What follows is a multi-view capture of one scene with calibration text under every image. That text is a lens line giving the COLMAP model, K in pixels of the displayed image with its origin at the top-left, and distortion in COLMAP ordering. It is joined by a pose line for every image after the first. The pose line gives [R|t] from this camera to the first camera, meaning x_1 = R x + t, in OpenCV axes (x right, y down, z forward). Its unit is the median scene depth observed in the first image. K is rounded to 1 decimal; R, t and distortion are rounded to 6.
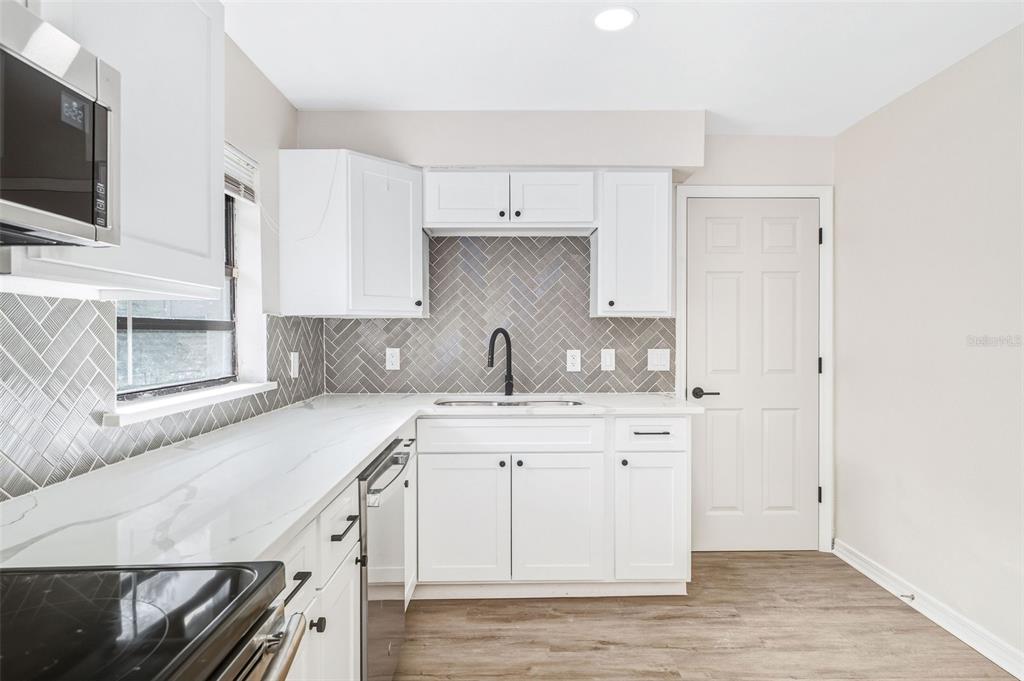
lens RADIAL K [[558.0, 0, 511.7], [0, 558.0, 334.1], [0, 0, 1]] dist [0.001272, 0.002344]
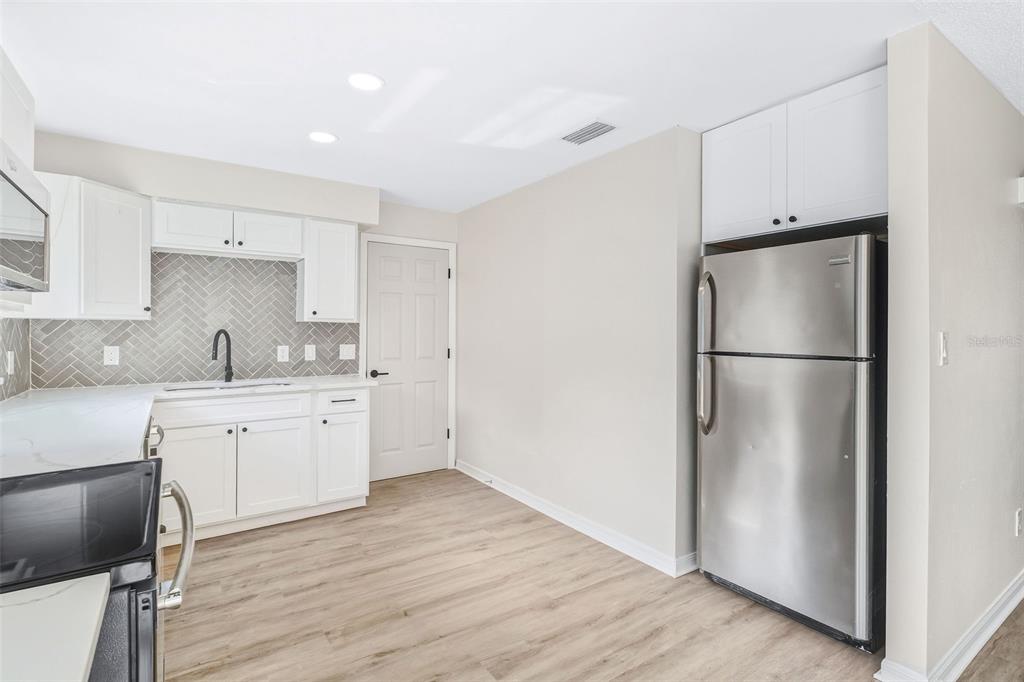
lens RADIAL K [[494.4, 0, 511.4], [0, 494.4, 331.8], [0, 0, 1]] dist [0.002525, -0.000209]
pose [[0.830619, 0.003712, 0.556829, -0.101499], [-0.005665, 0.999982, 0.001784, -0.011257], [-0.556813, -0.004637, 0.830625, -0.312319]]
